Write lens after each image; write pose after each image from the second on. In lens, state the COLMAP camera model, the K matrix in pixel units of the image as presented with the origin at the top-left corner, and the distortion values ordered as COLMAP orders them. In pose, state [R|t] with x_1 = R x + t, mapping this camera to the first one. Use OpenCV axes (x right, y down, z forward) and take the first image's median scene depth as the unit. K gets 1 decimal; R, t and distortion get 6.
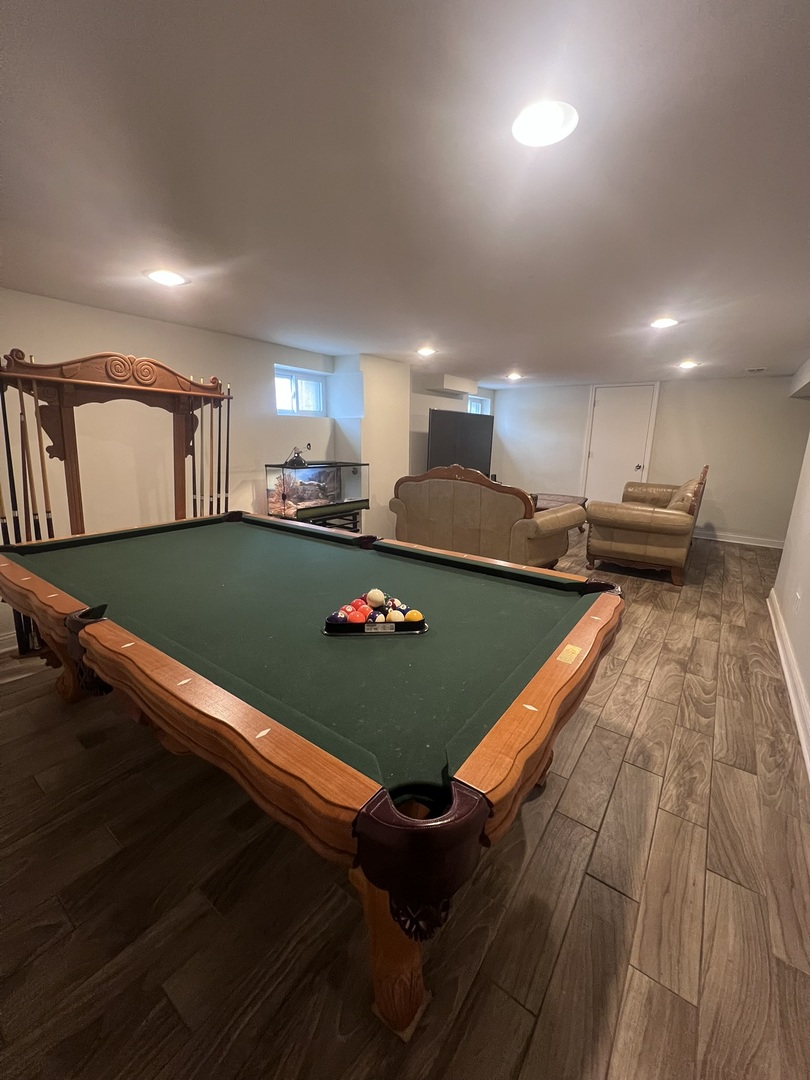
lens RADIAL K [[429.1, 0, 407.3], [0, 429.1, 536.7], [0, 0, 1]] dist [0.001077, 0.000504]
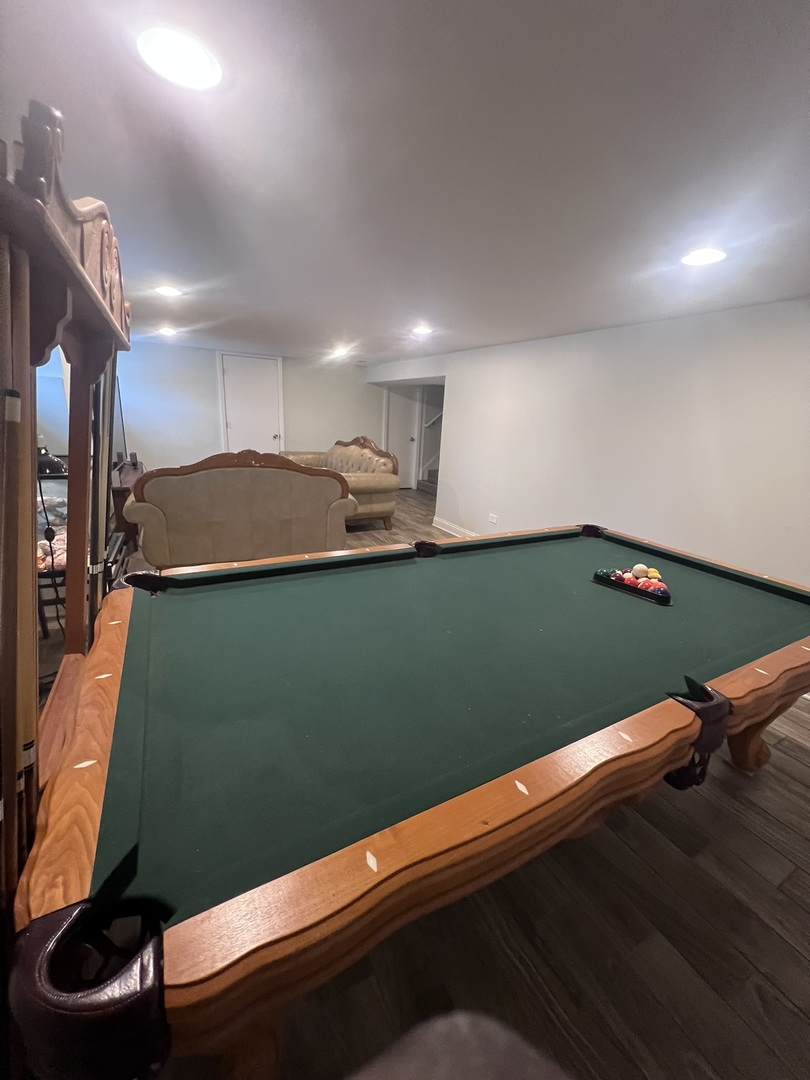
lens RADIAL K [[429.1, 0, 405.6], [0, 429.1, 540.2], [0, 0, 1]] dist [0.001077, 0.000504]
pose [[0.433936, -0.248965, 0.865862, -0.691418], [0.163915, 0.966837, 0.195851, -0.145622], [-0.885907, 0.056941, 0.460354, 0.480725]]
